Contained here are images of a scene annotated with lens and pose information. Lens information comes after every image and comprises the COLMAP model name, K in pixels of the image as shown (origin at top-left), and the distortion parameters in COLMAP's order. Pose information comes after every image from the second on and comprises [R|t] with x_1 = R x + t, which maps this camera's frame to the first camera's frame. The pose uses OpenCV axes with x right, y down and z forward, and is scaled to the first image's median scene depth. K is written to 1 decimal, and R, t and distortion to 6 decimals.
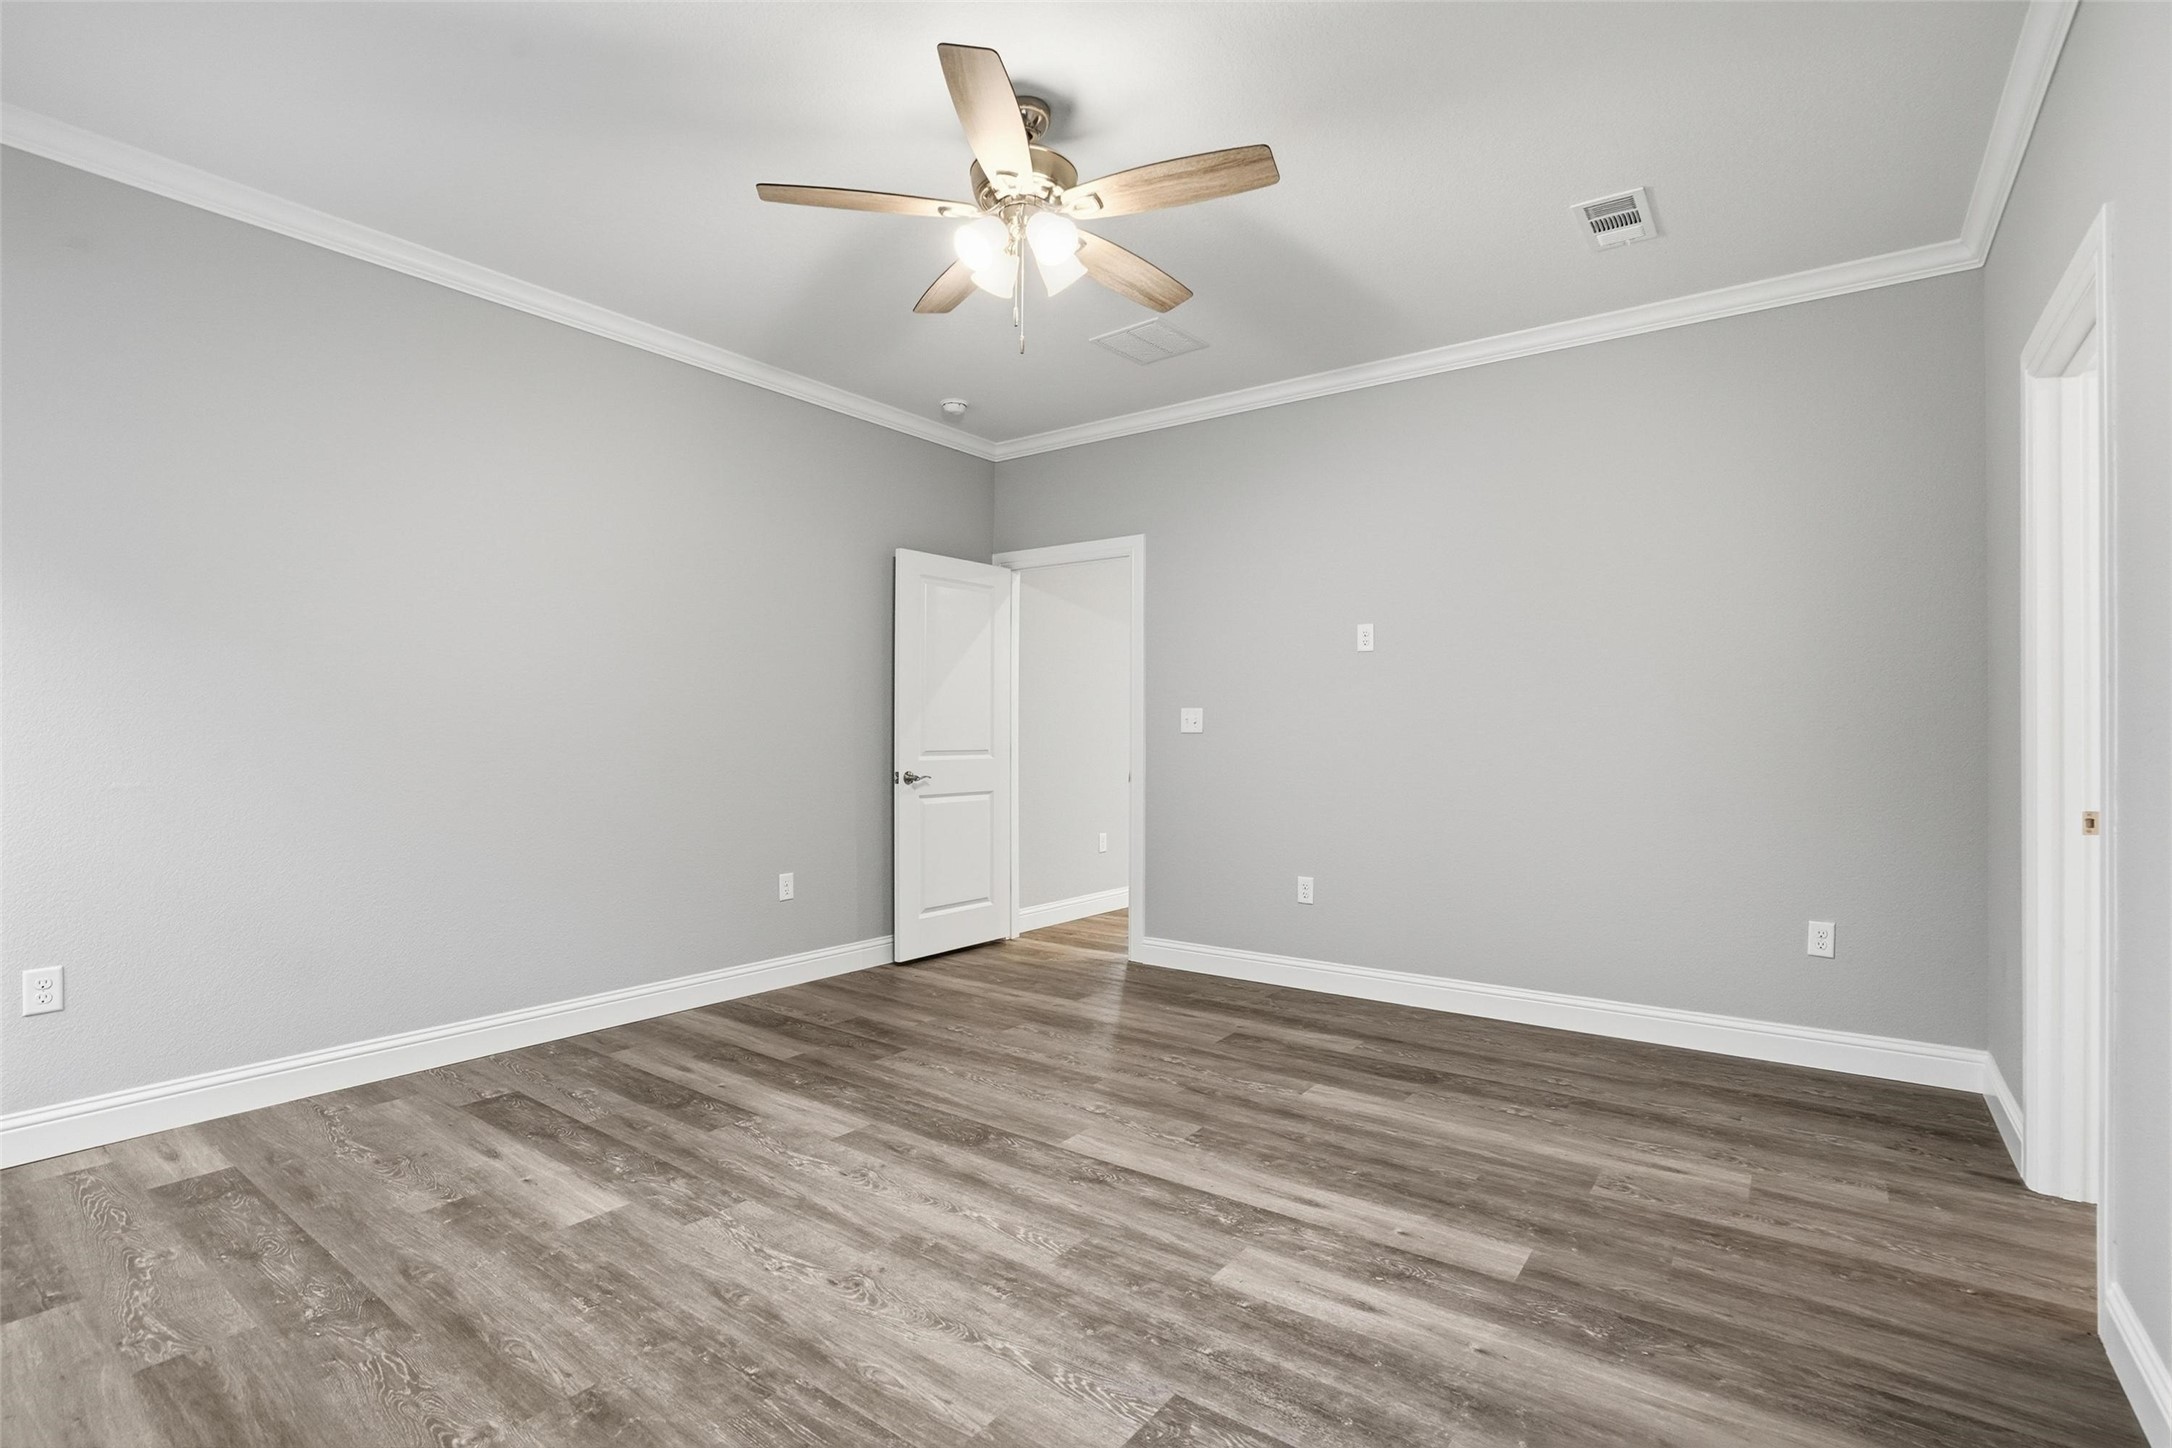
lens RADIAL K [[1008.5, 0, 1080.8], [0, 1008.5, 734.4], [0, 0, 1]] dist [-0.059930, 0.024728]
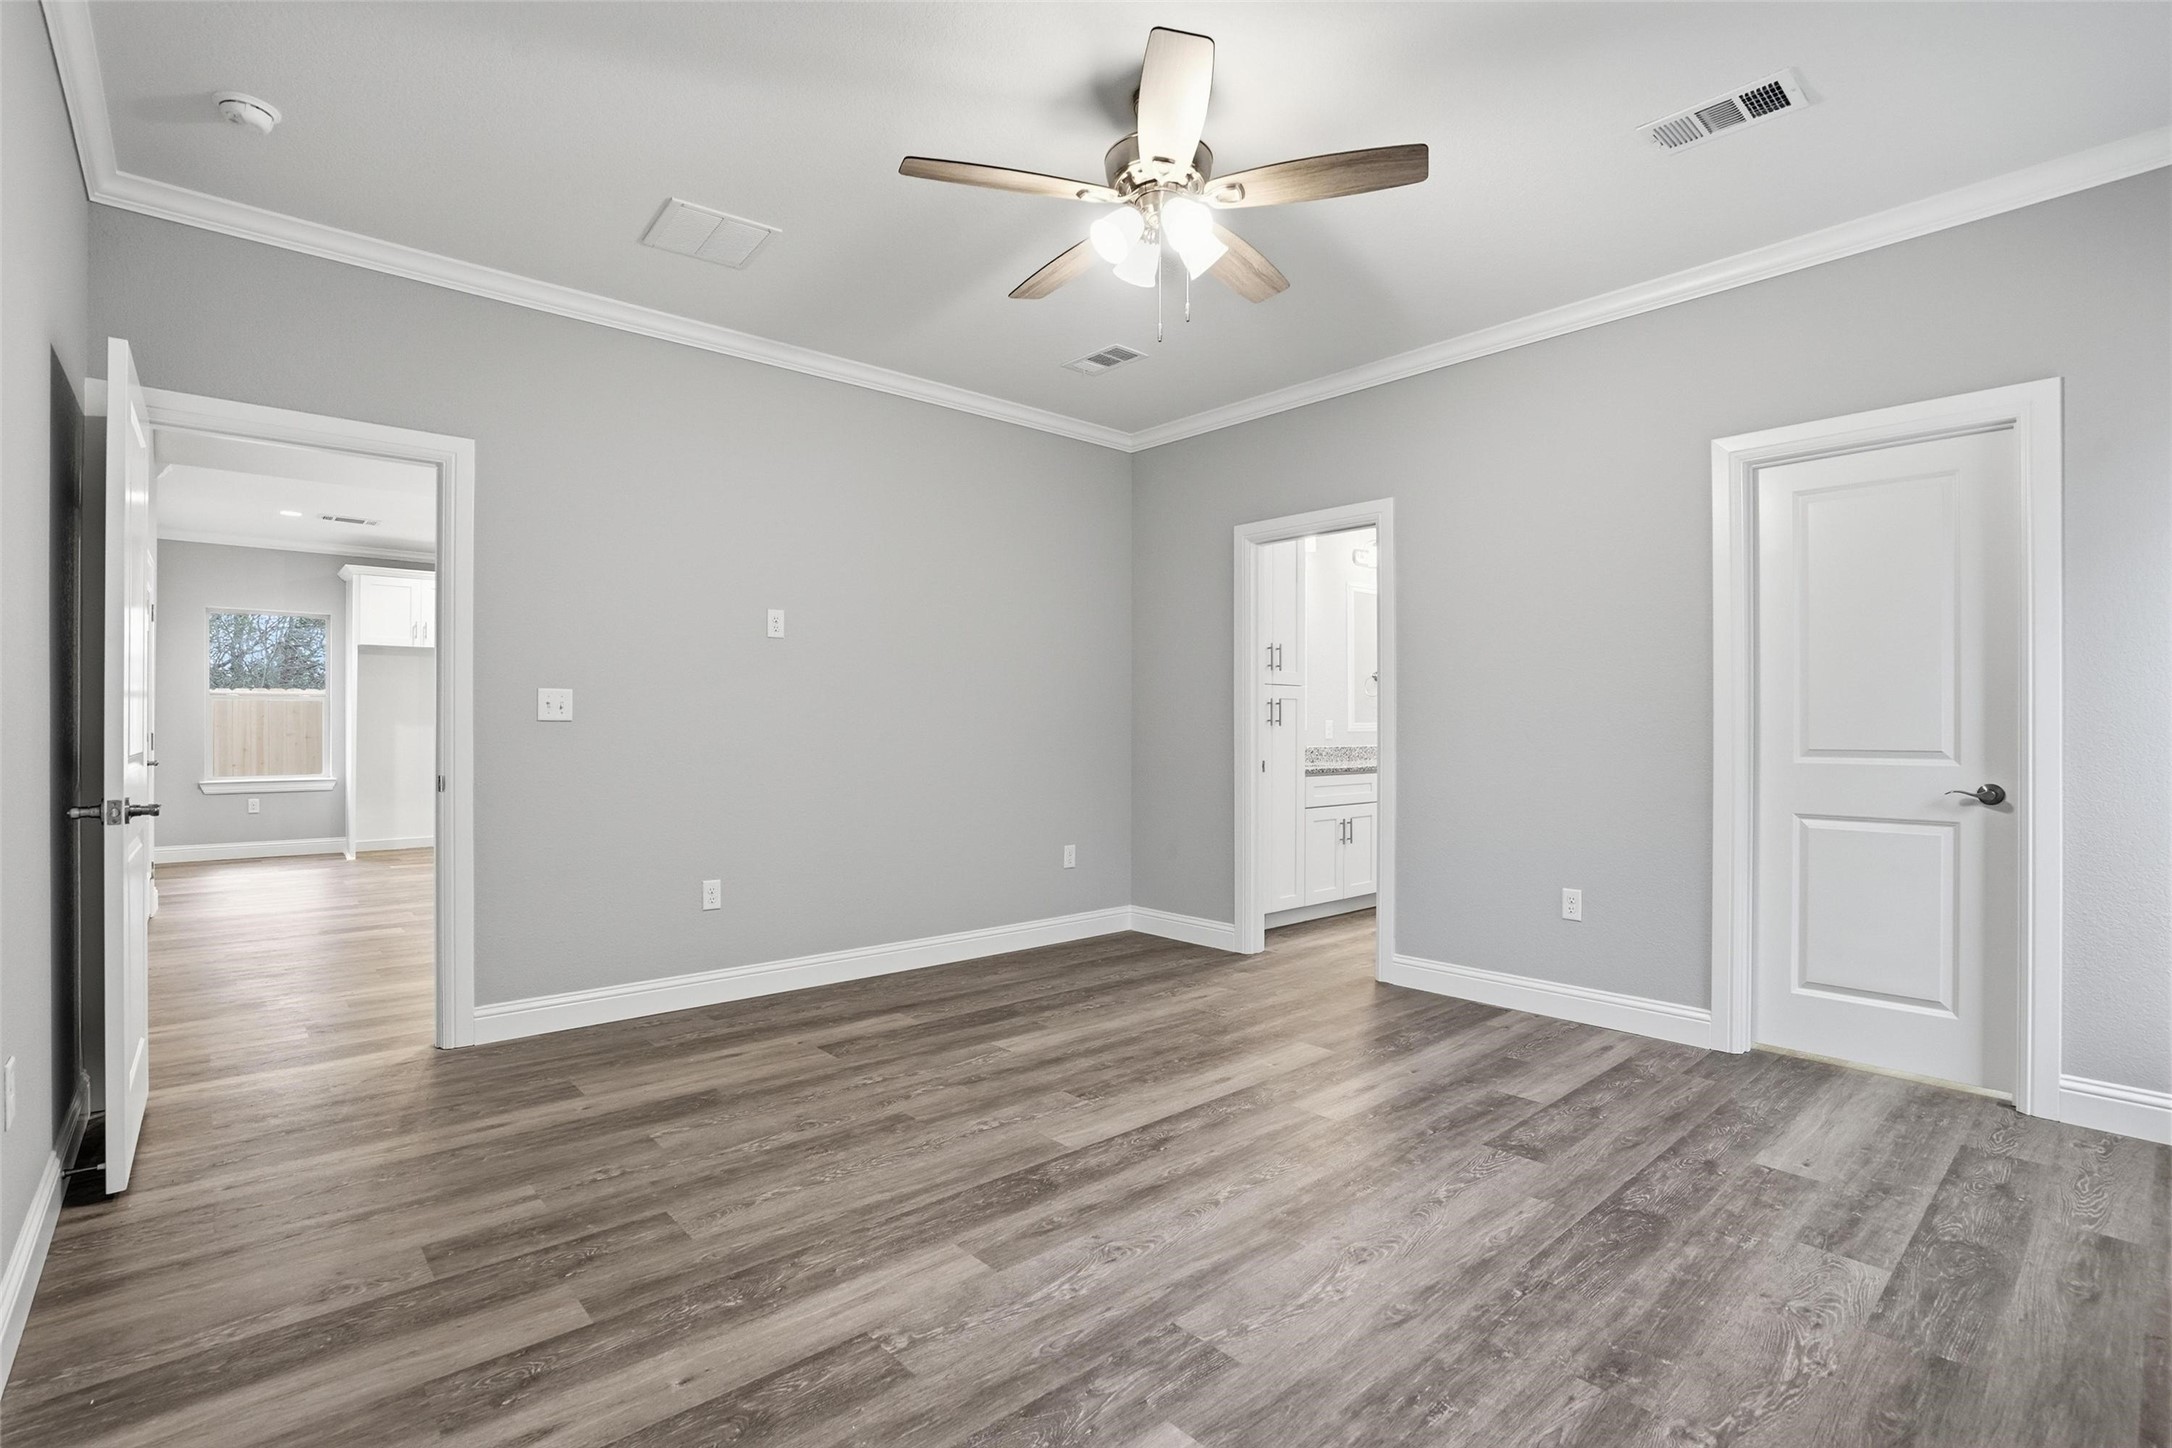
lens RADIAL K [[1001.3, 0, 1106.2], [0, 1001.3, 720.8], [0, 0, 1]] dist [-0.058424, 0.023863]
pose [[0.202502, 0.003477, 0.979276, -0.874813], [-0.002210, 0.999993, -0.003093, 0.000219], [-0.979279, -0.001538, 0.202509, 0.710463]]
